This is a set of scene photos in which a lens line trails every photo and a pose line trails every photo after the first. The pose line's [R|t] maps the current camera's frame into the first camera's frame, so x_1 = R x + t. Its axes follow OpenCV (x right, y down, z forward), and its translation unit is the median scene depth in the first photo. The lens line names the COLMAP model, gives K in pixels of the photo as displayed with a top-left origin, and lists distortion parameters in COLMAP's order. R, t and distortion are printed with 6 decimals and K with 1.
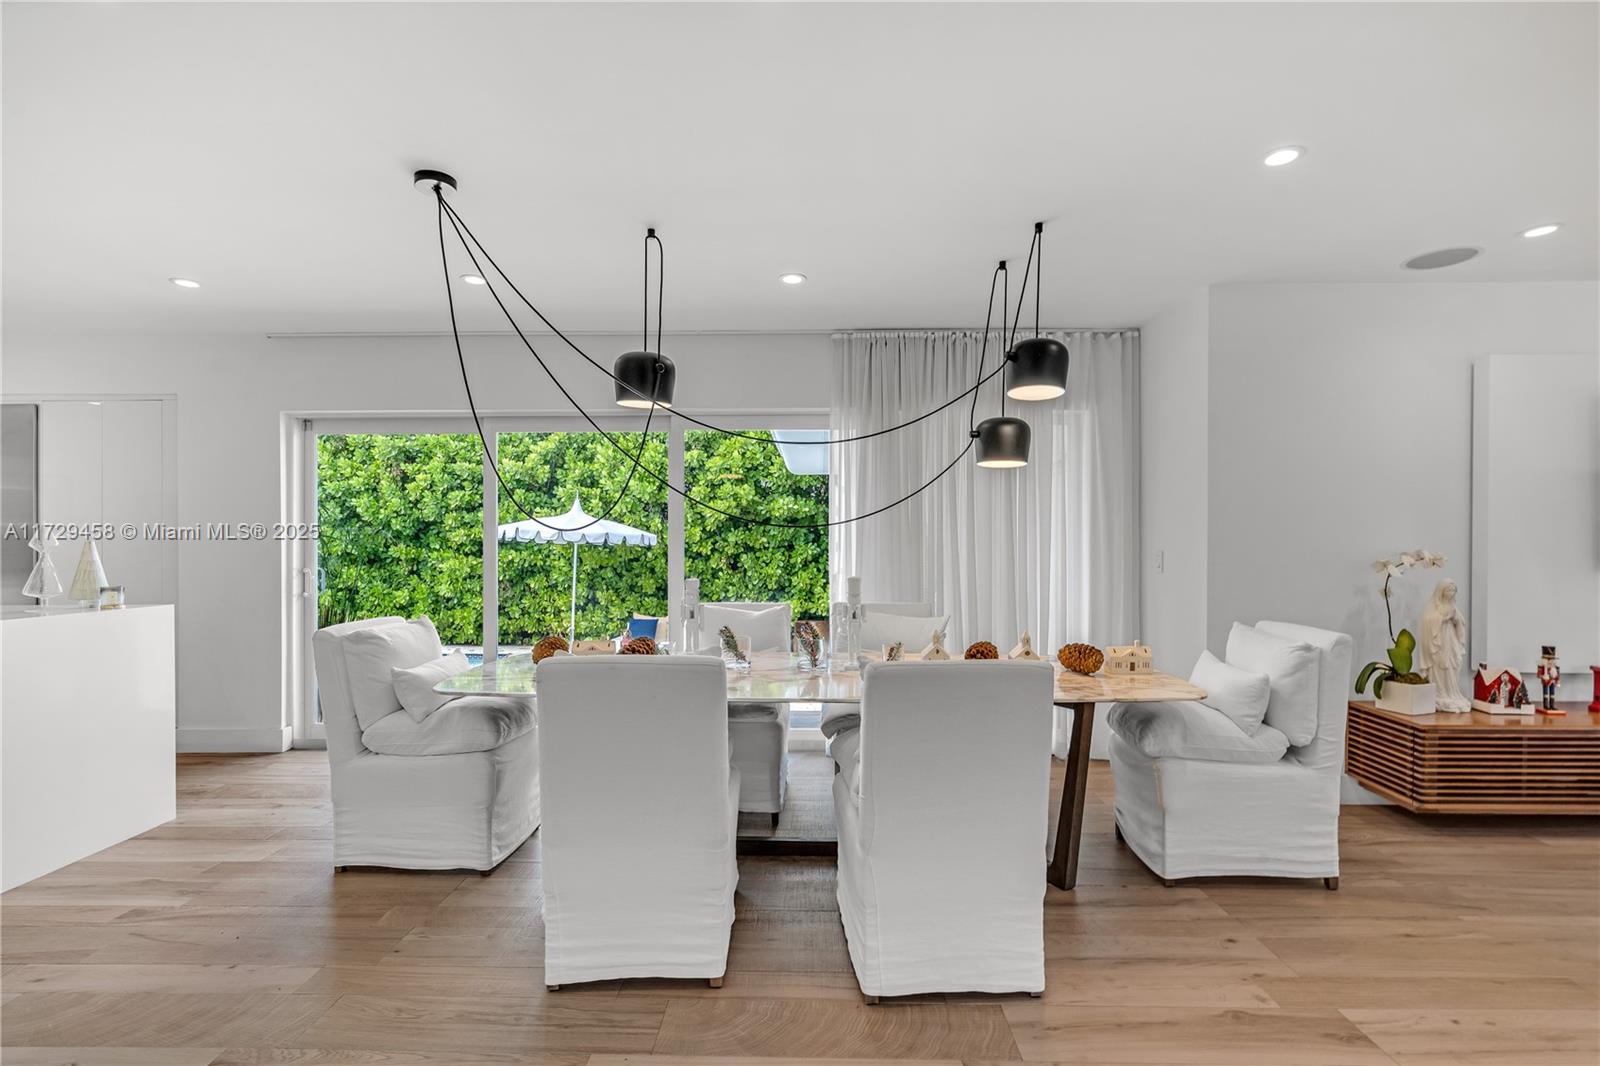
lens RADIAL K [[738.4, 0, 798.2], [0, 738.4, 542.2], [0, 0, 1]] dist [-0.006418, 0.000528]
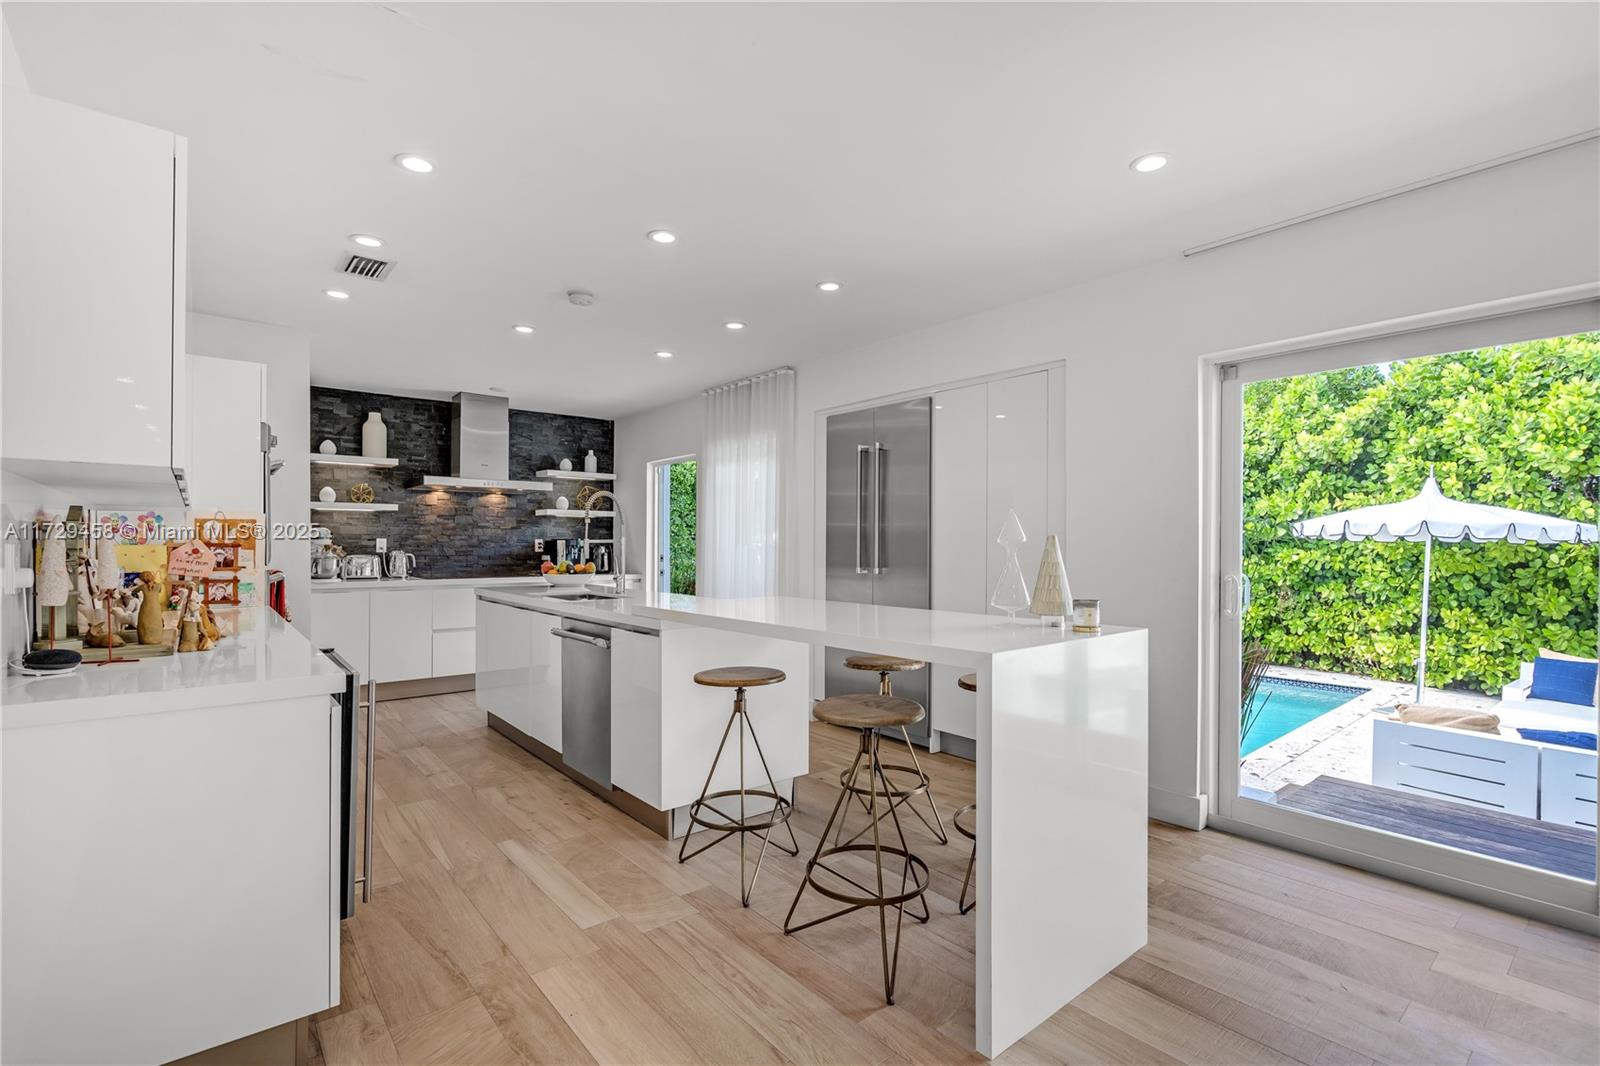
lens RADIAL K [[738.4, 0, 798.2], [0, 738.4, 542.2], [0, 0, 1]] dist [-0.006418, 0.000528]
pose [[0.646719, 0.003985, -0.762718, -0.136606], [-0.000908, 0.999990, 0.004454, 0.000457], [0.762727, -0.002188, 0.646716, 0.079570]]
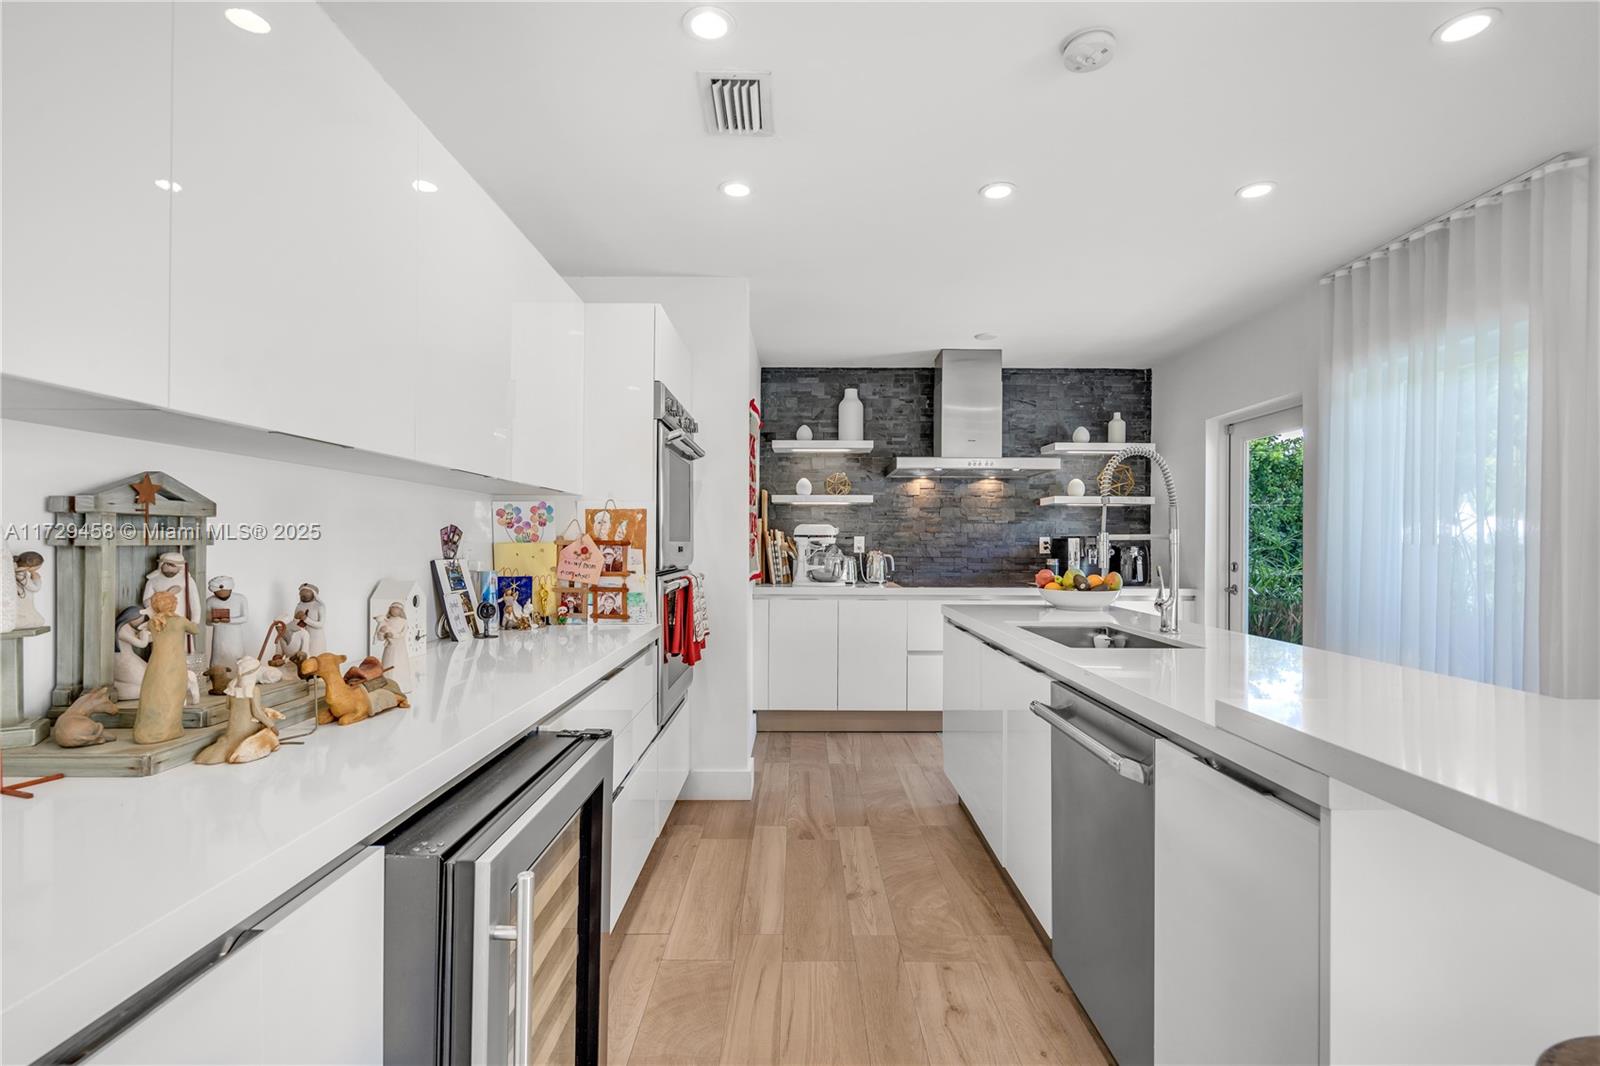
lens RADIAL K [[738.4, 0, 798.2], [0, 738.4, 542.2], [0, 0, 1]] dist [-0.006418, 0.000528]
pose [[0.016253, 0.004216, -0.999859, -0.276269], [0.001059, 0.999990, 0.004234, 0.001951], [0.999867, -0.001128, 0.016249, 0.146077]]
